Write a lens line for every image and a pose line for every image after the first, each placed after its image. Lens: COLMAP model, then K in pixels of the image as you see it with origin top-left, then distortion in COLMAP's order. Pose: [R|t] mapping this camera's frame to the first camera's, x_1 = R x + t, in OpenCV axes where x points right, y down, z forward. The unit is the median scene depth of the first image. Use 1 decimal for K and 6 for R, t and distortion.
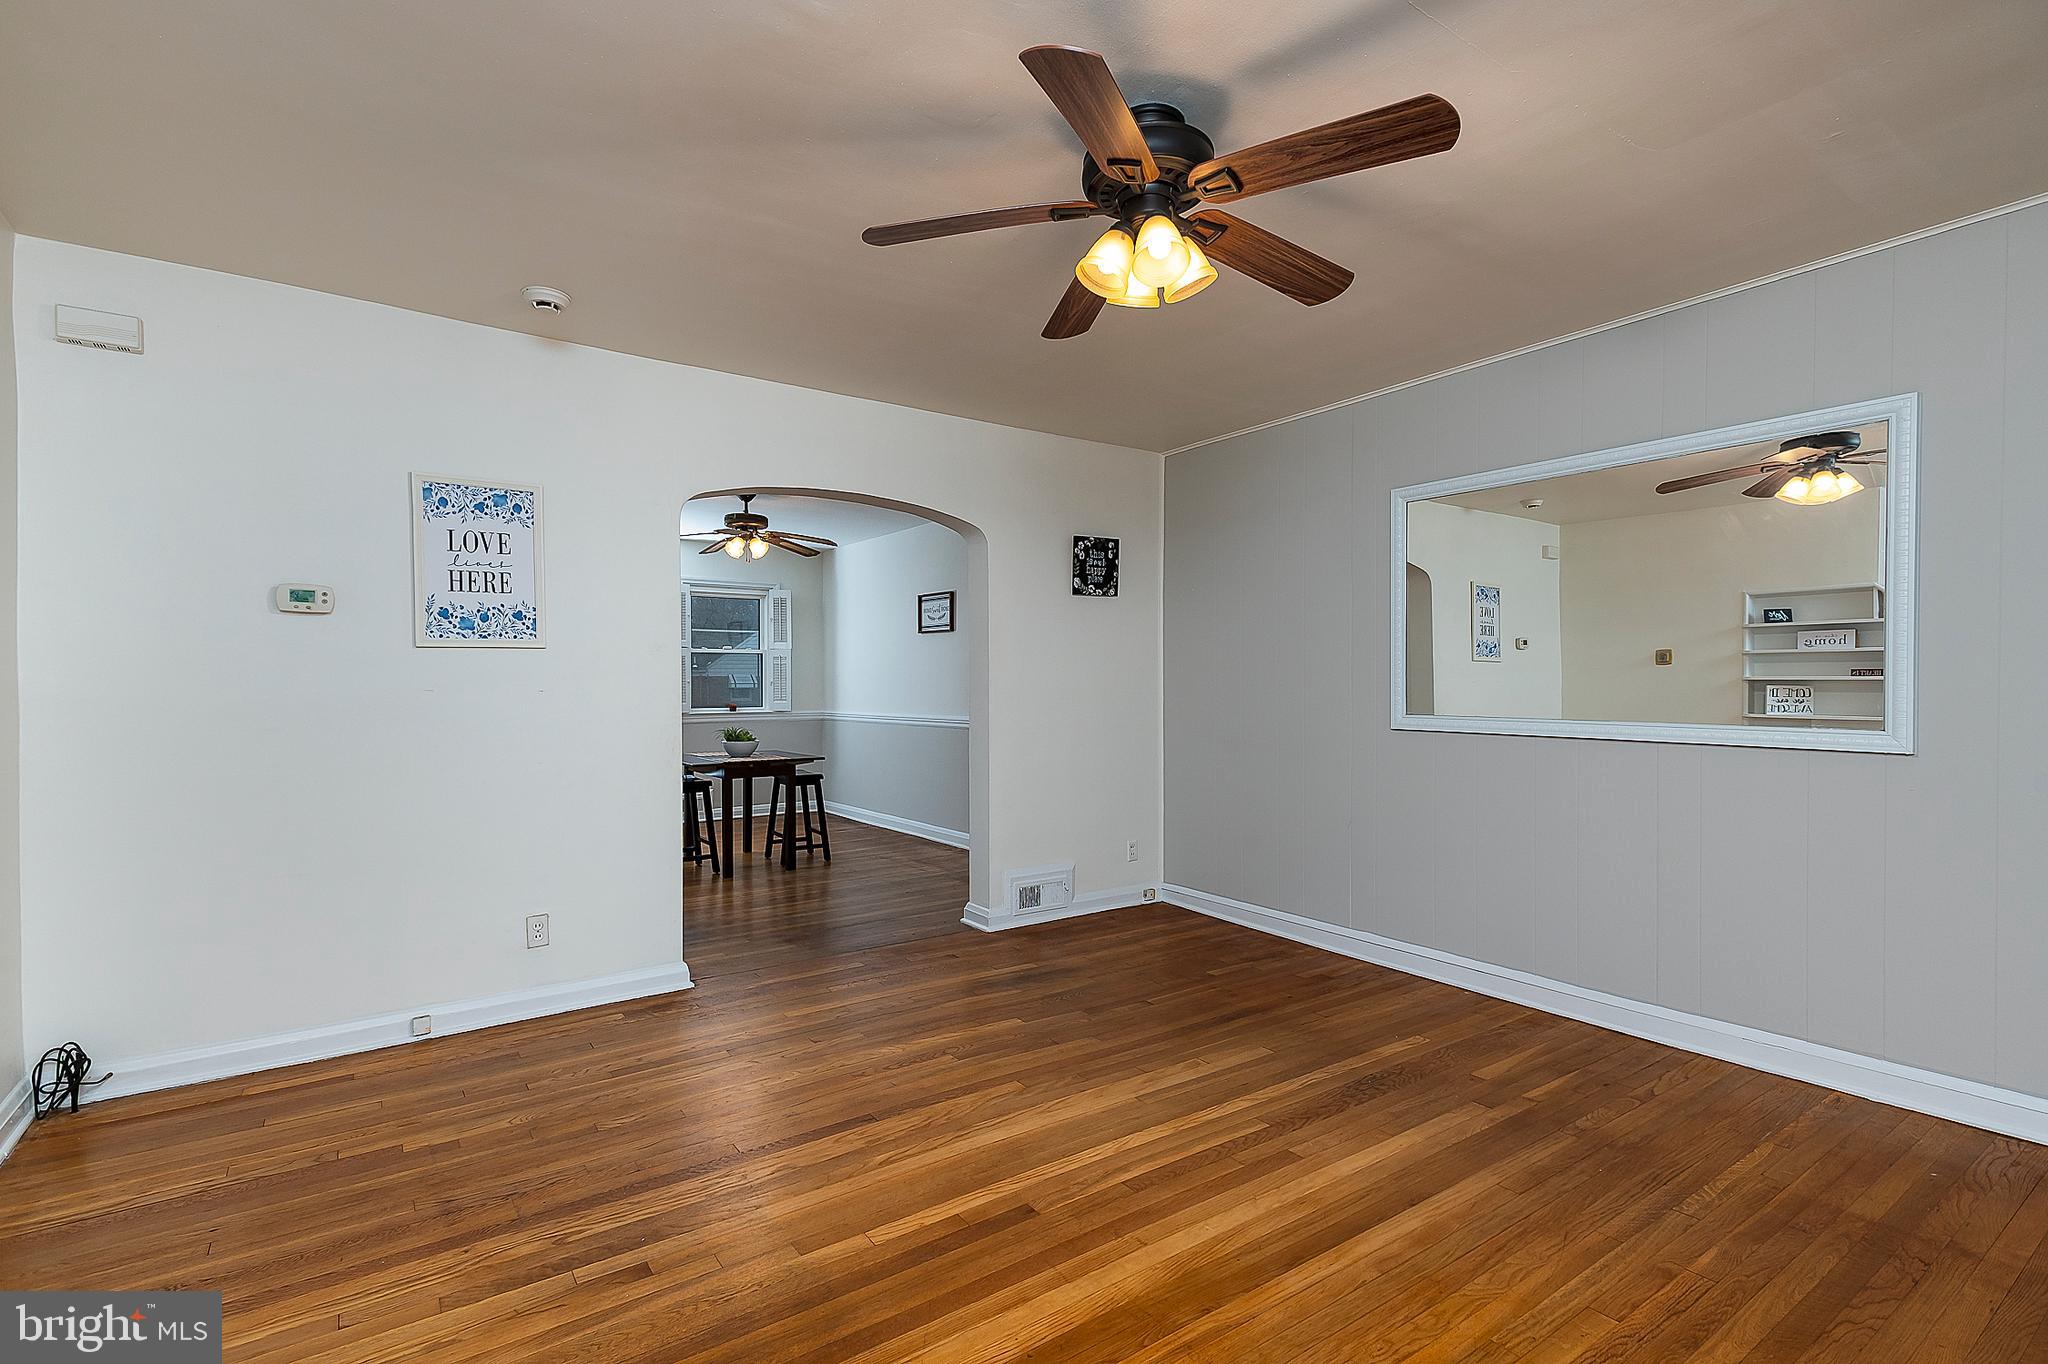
lens RADIAL K [[958.3, 0, 1005.6], [0, 958.3, 683.4], [0, 0, 1]] dist [0.032321, -0.002454]
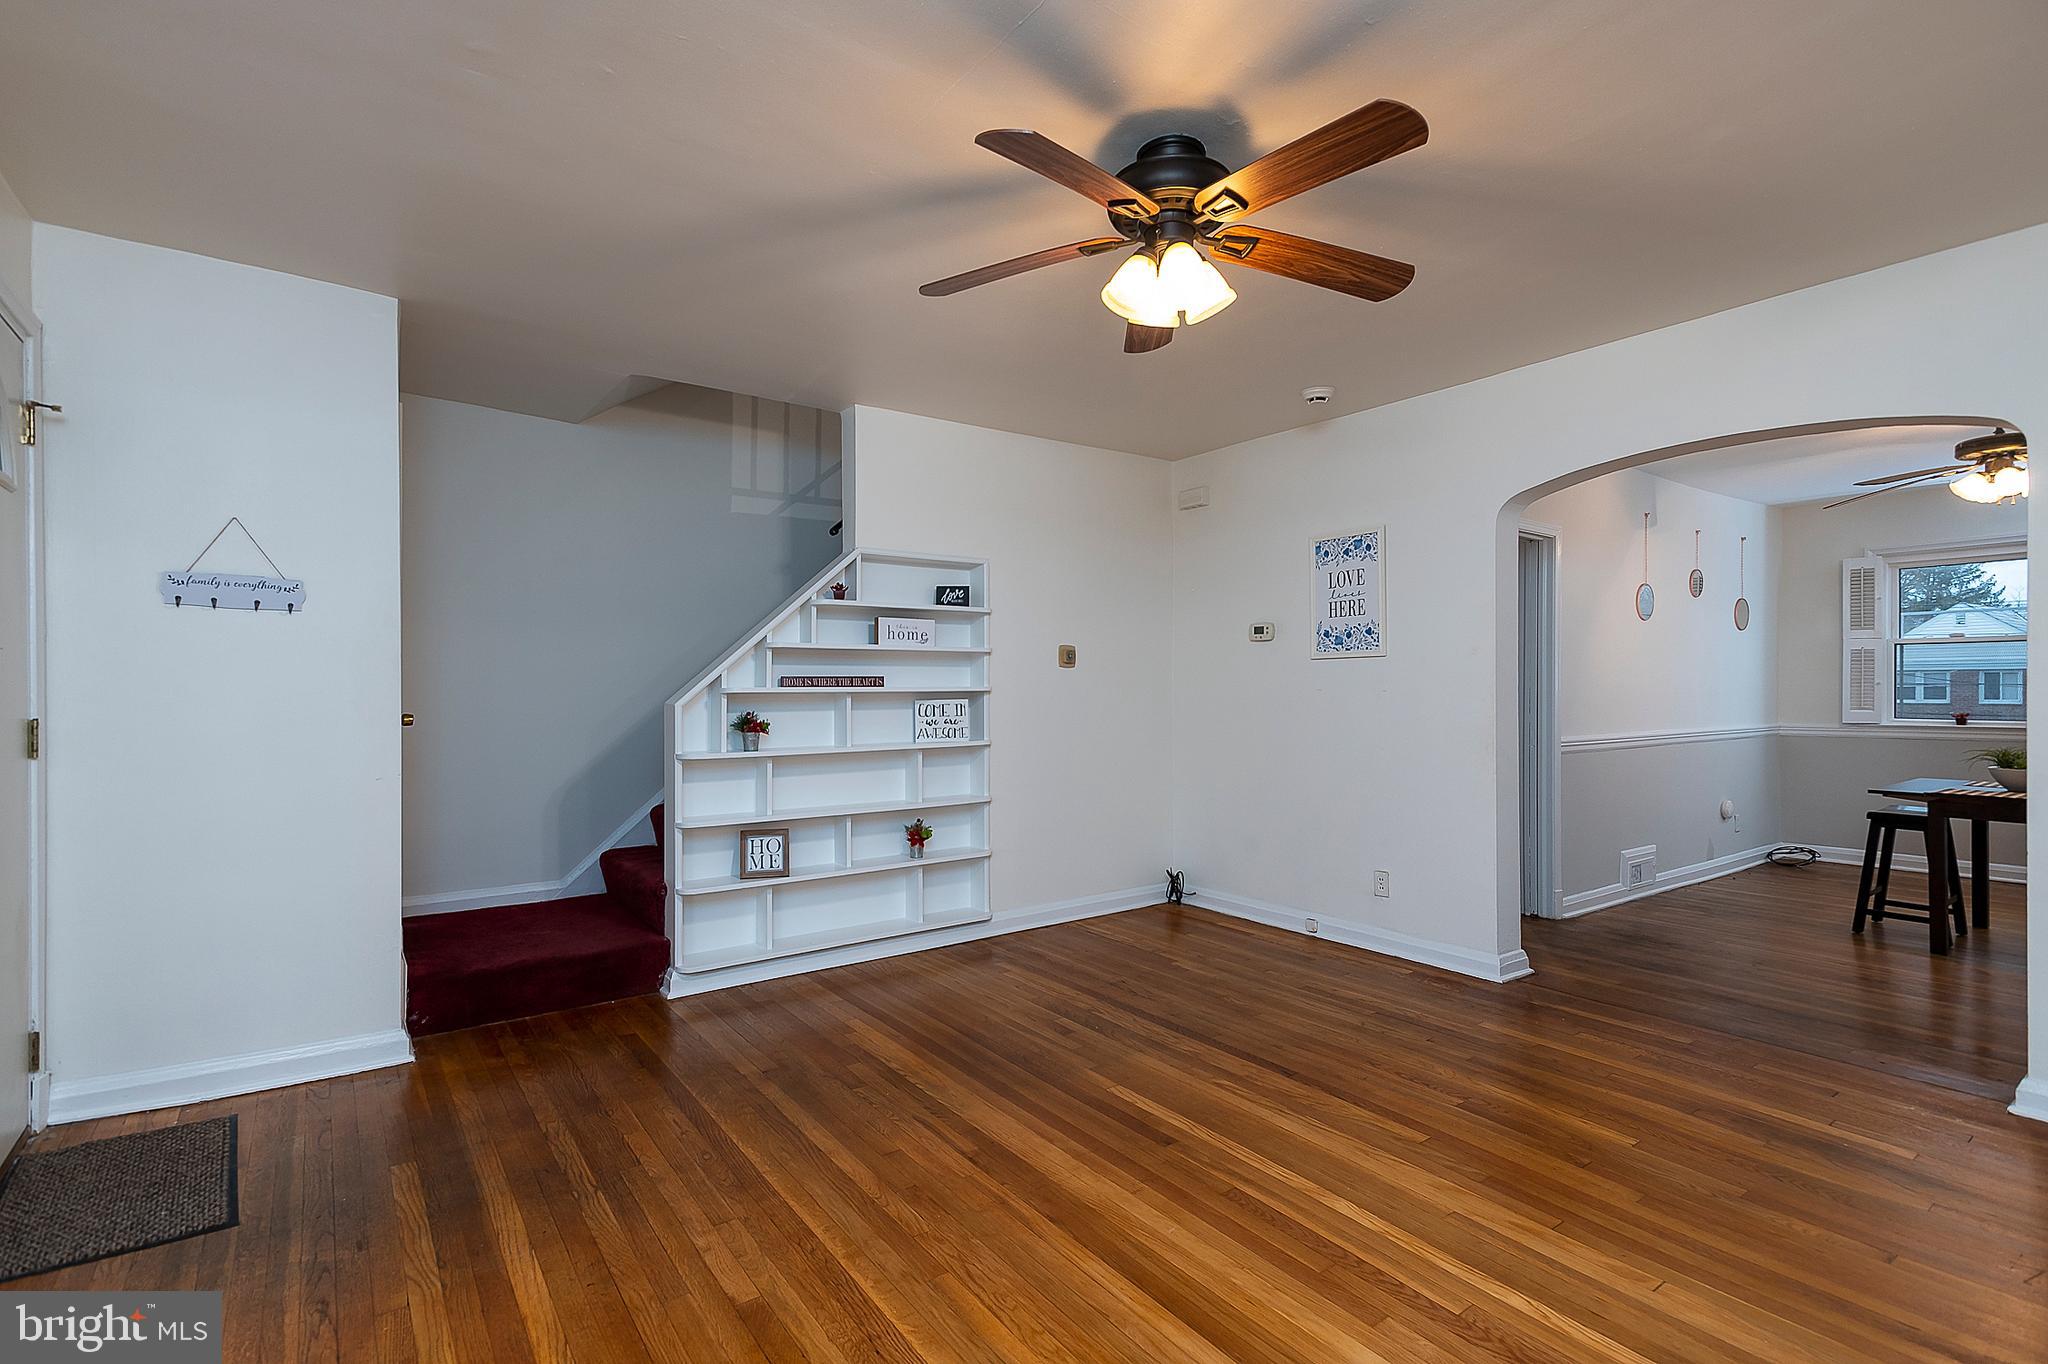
lens RADIAL K [[958.3, 0, 1016.7], [0, 958.3, 685.1], [0, 0, 1]] dist [0.032321, -0.002454]
pose [[0.018635, 0.001728, -0.999825, 0.850915], [0.000345, 0.999998, 0.001735, -0.002257], [0.999826, -0.000377, 0.018635, 0.578355]]
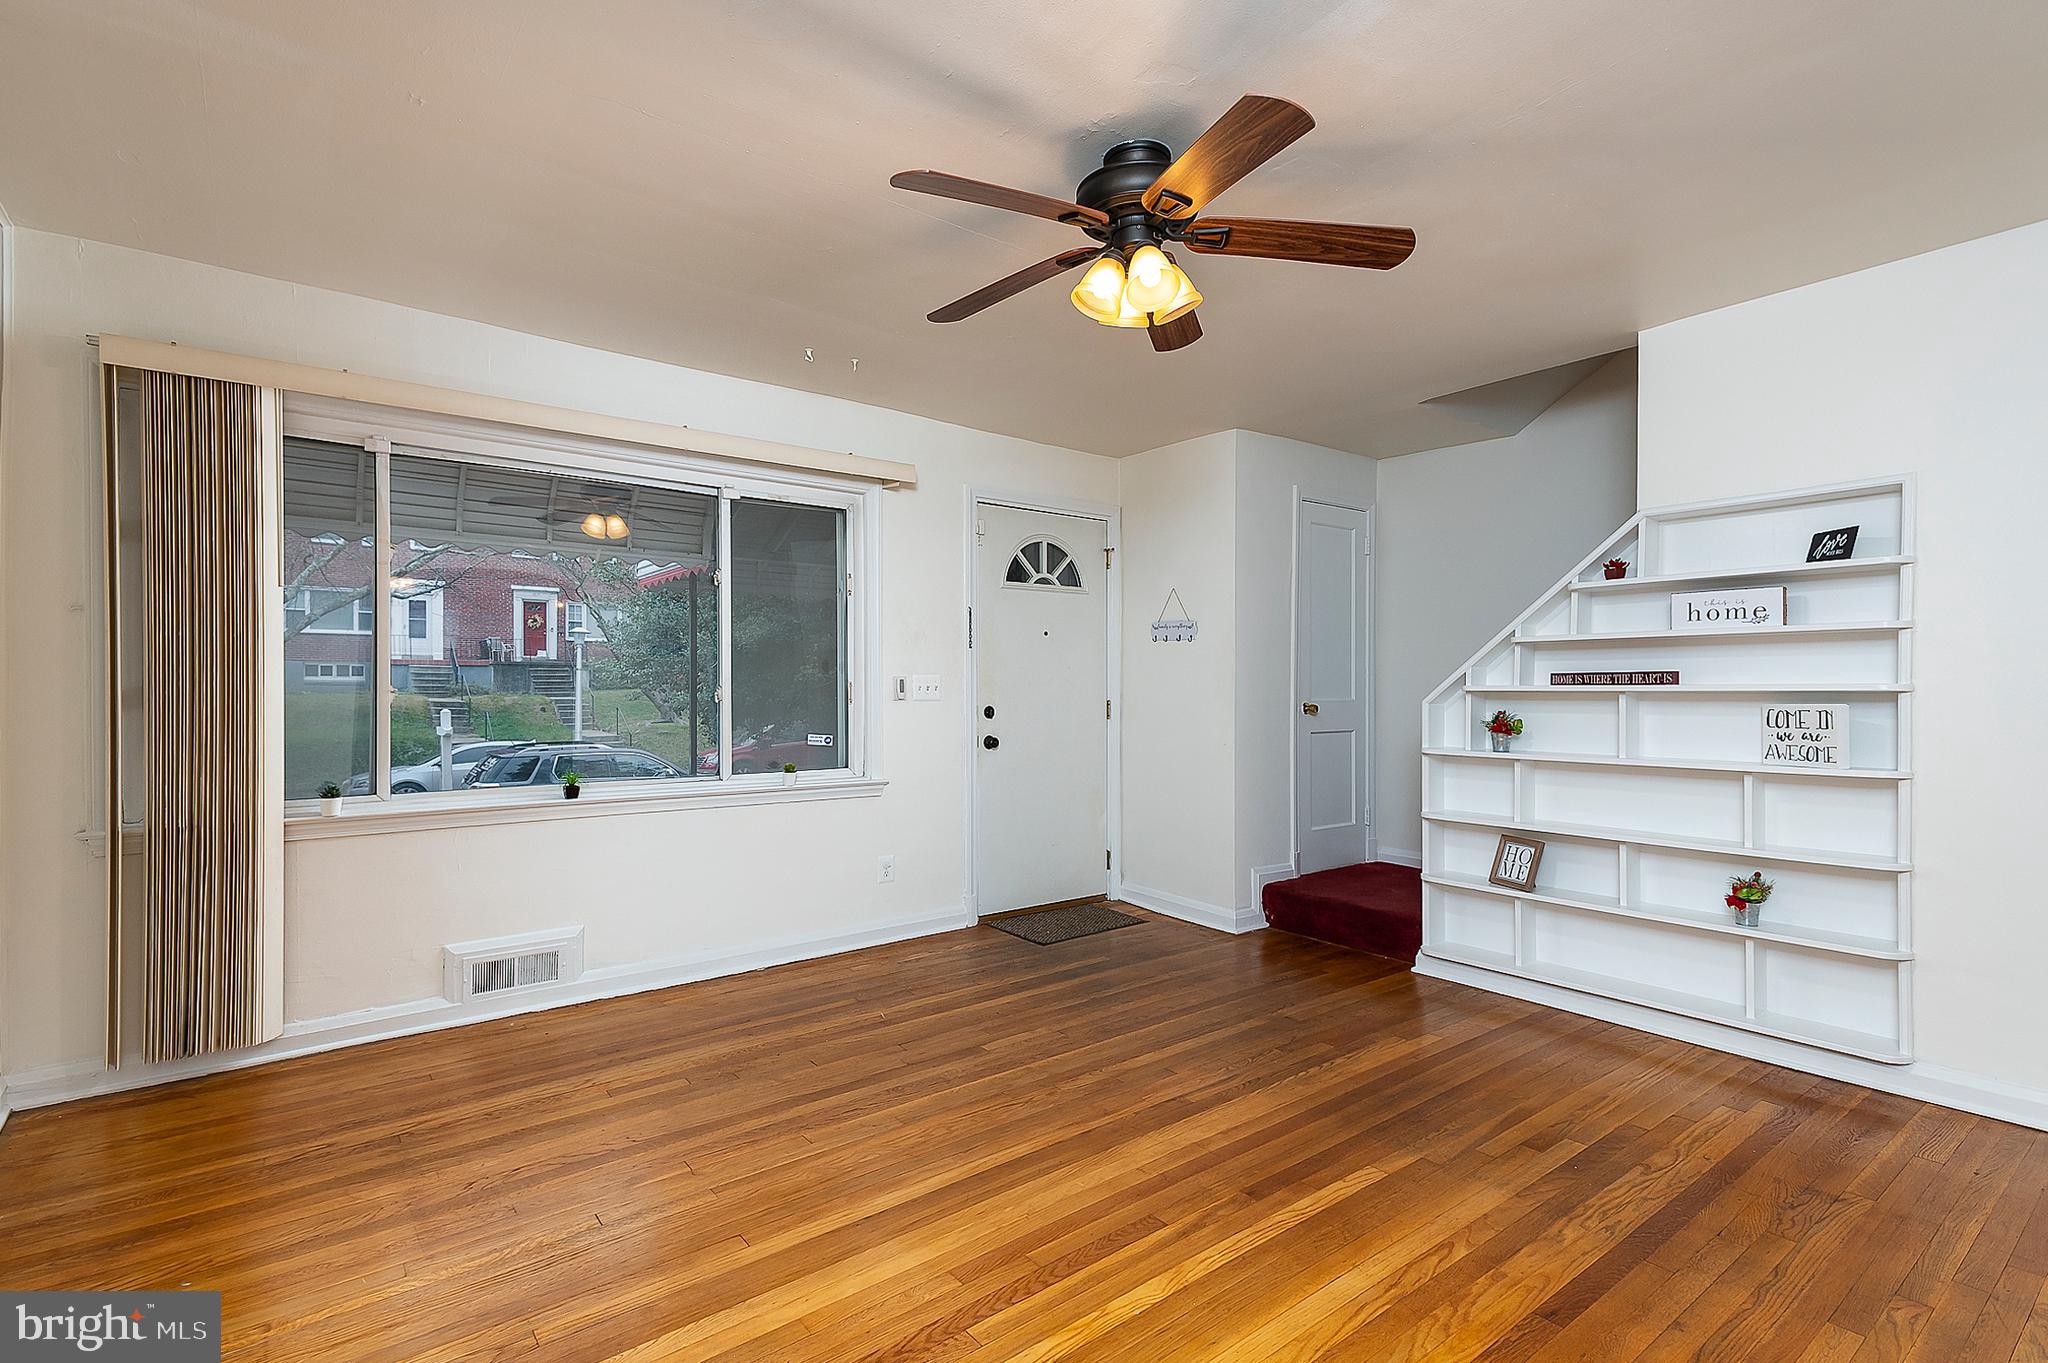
lens RADIAL K [[958.3, 0, 1005.5], [0, 958.3, 679.0], [0, 0, 1]] dist [0.032321, -0.002454]
pose [[-0.999147, 0.003487, -0.041159, 0.237567], [0.003820, 0.999961, -0.007997, 0.002419], [0.041129, -0.008147, -0.999121, 1.468781]]
